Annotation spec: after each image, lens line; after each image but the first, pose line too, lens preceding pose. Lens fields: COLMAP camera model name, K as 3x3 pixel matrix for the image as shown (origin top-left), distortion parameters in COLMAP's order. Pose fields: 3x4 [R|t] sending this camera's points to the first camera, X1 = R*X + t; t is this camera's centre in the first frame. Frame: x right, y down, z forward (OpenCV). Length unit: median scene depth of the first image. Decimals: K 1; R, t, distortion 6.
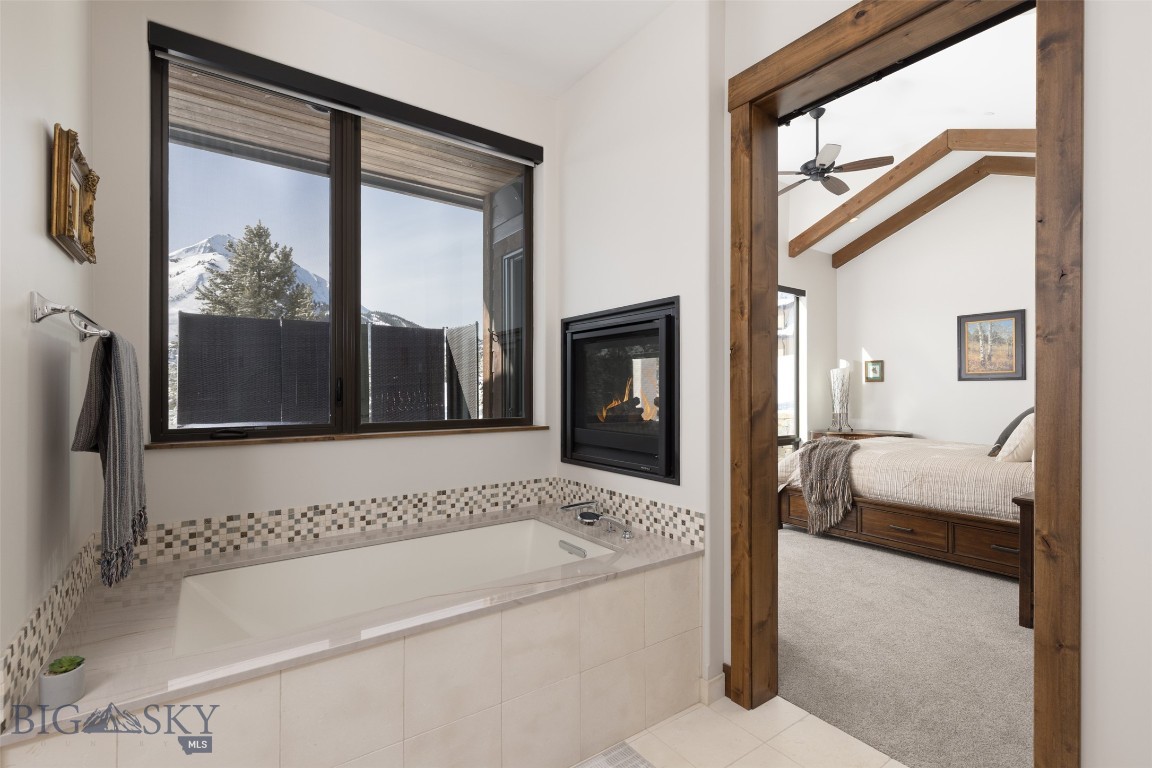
lens RADIAL K [[529.6, 0, 583.2], [0, 529.6, 385.3], [0, 0, 1]] dist [0.012071, -0.000562]
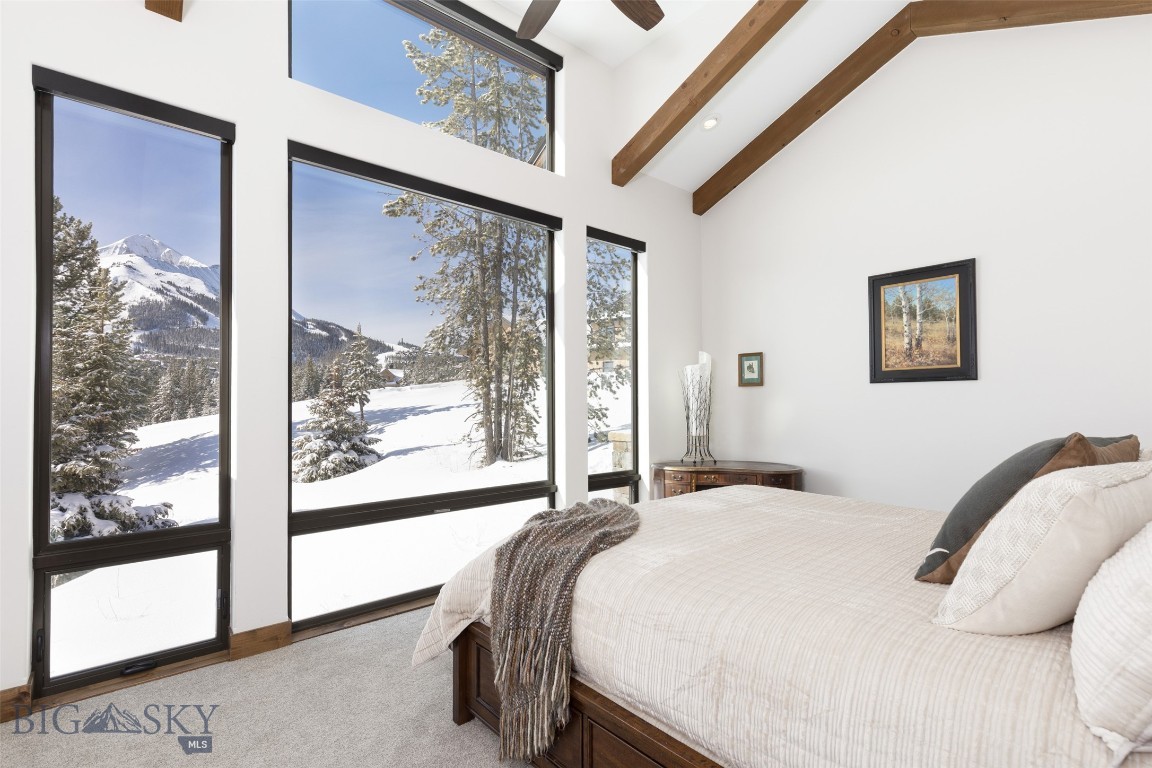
lens RADIAL K [[529.6, 0, 579.6], [0, 529.6, 391.0], [0, 0, 1]] dist [0.012071, -0.000562]
pose [[0.996699, -0.002867, 0.081141, 0.329963], [0.003579, 0.999956, -0.008638, 0.004910], [-0.081113, 0.008900, 0.996665, 0.430897]]
